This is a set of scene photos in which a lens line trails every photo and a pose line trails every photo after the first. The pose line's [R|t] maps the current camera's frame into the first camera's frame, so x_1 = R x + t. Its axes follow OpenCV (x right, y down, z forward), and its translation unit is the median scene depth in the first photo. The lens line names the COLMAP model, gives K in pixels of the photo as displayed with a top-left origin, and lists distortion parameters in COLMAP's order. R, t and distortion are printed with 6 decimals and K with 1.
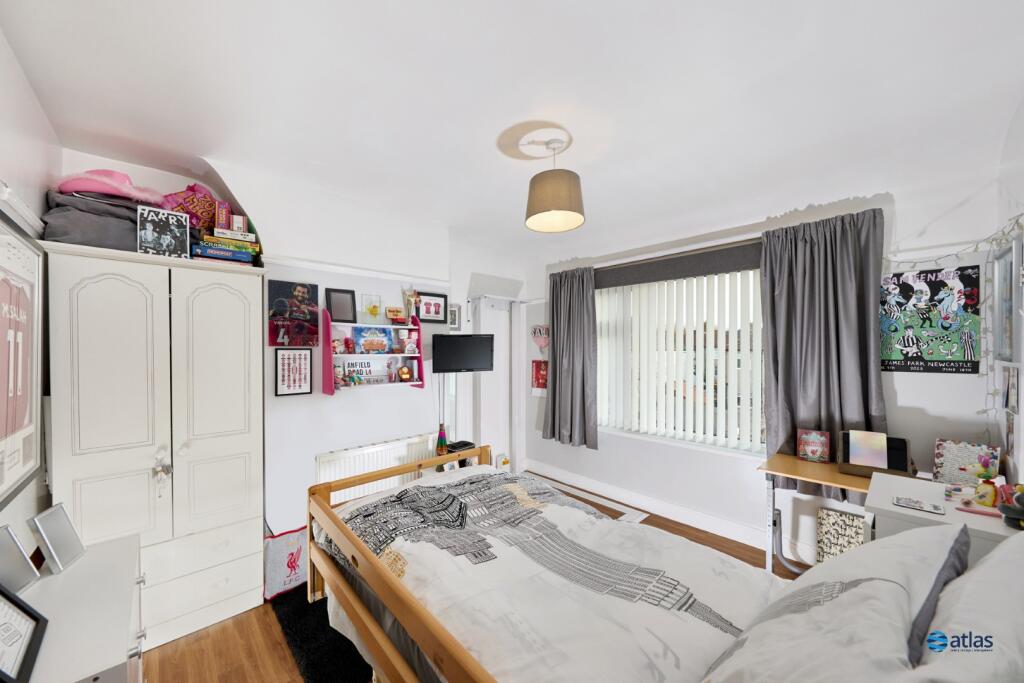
lens RADIAL K [[364.7, 0, 524.0], [0, 364.7, 349.1], [0, 0, 1]] dist [0.000393, -0.000085]
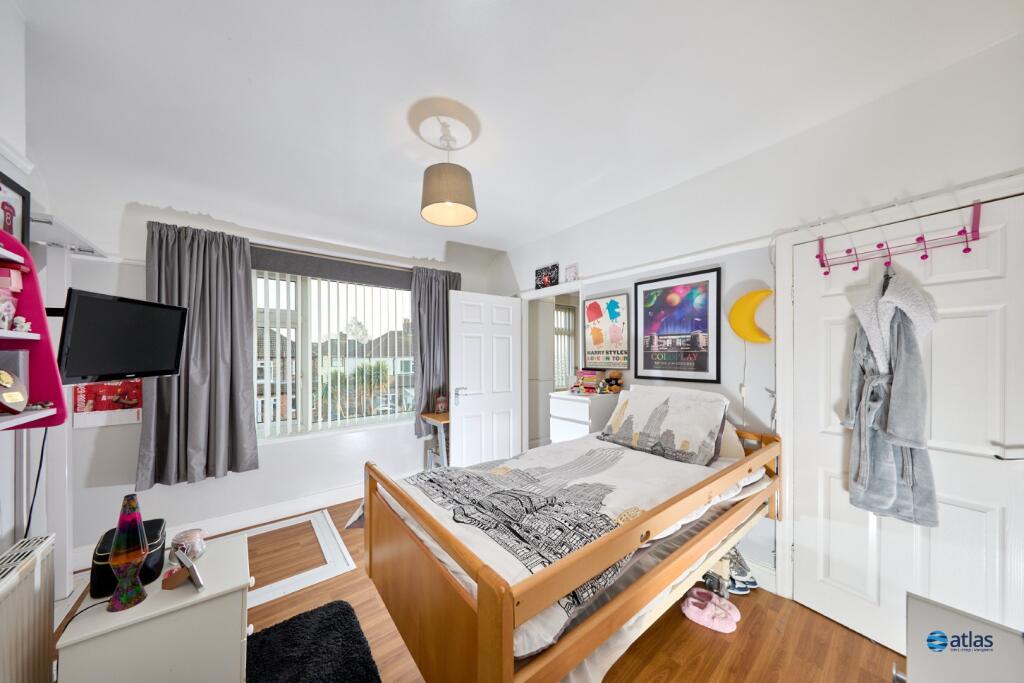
lens RADIAL K [[322.2, 0, 476.1], [0, 322.2, 356.5], [0, 0, 1]] dist [0.000012, 0.000004]
pose [[0.155681, 0.001011, 0.987807, -0.505468], [0.009996, 0.999947, -0.002598, 0.040819], [-0.987757, 0.010279, 0.155662, 0.481720]]
